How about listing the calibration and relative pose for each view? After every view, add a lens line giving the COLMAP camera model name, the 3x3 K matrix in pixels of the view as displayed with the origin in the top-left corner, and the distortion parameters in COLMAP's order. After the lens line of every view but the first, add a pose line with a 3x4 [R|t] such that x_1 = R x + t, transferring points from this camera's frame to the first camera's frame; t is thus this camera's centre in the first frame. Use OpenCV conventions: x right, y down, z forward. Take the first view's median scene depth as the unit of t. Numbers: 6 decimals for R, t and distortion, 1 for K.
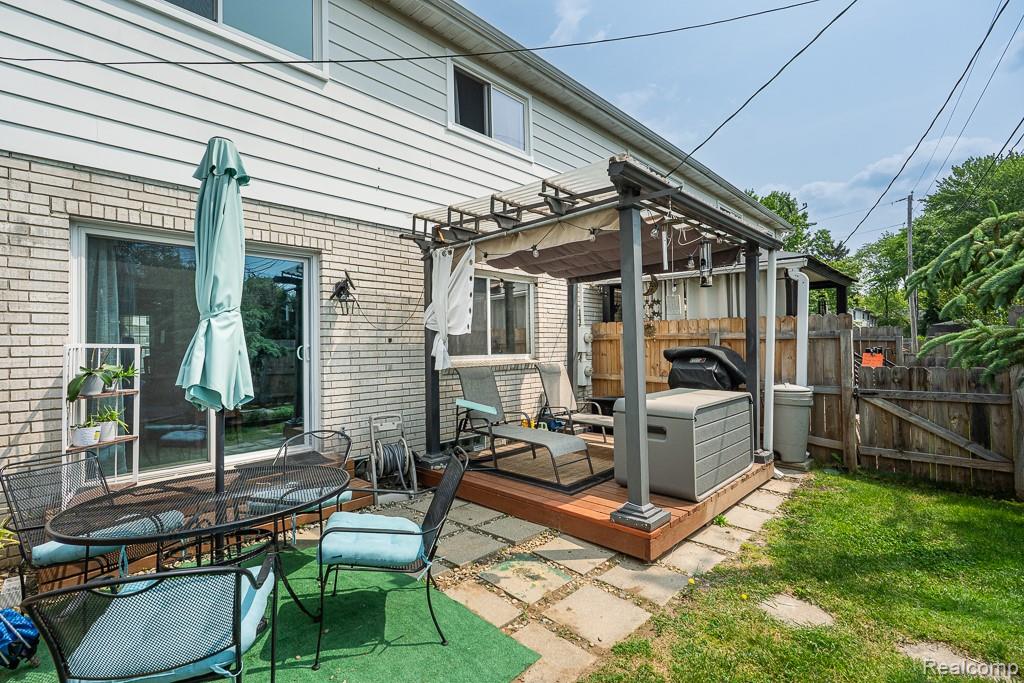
lens RADIAL K [[459.1, 0, 513.4], [0, 459.1, 336.9], [0, 0, 1]] dist [-0.005490, 0.001070]
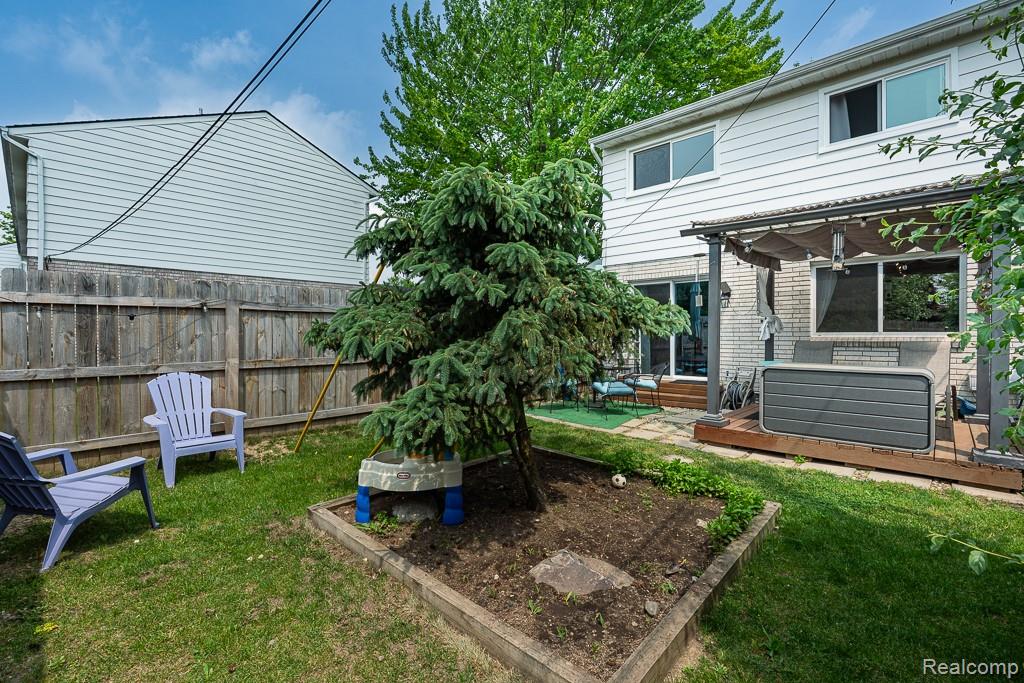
lens RADIAL K [[459.1, 0, 513.4], [0, 459.1, 336.9], [0, 0, 1]] dist [-0.005490, 0.001070]
pose [[0.014962, 0.021253, -0.999662, 1.478790], [0.024975, 0.999454, 0.021622, 0.007326], [0.999576, -0.025290, 0.014423, 0.159930]]
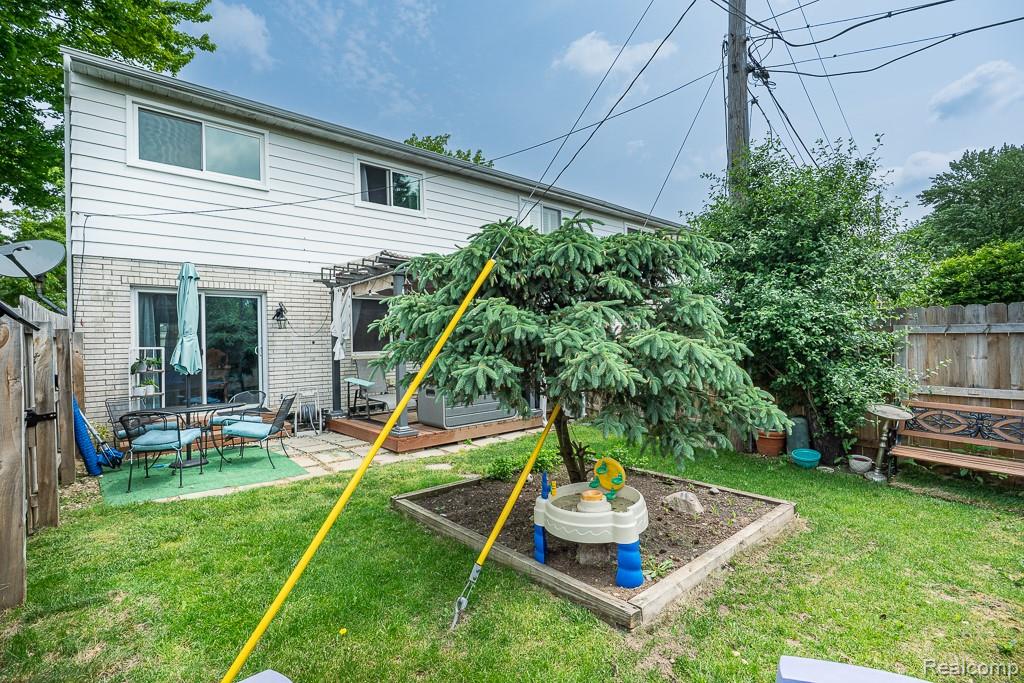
lens RADIAL K [[459.1, 0, 513.4], [0, 459.1, 336.9], [0, 0, 1]] dist [-0.005490, 0.001070]
pose [[0.996840, -0.010144, -0.078787, 0.669402], [0.011065, 0.999875, 0.011261, -0.026791], [0.078663, -0.012098, 0.996828, -0.677490]]
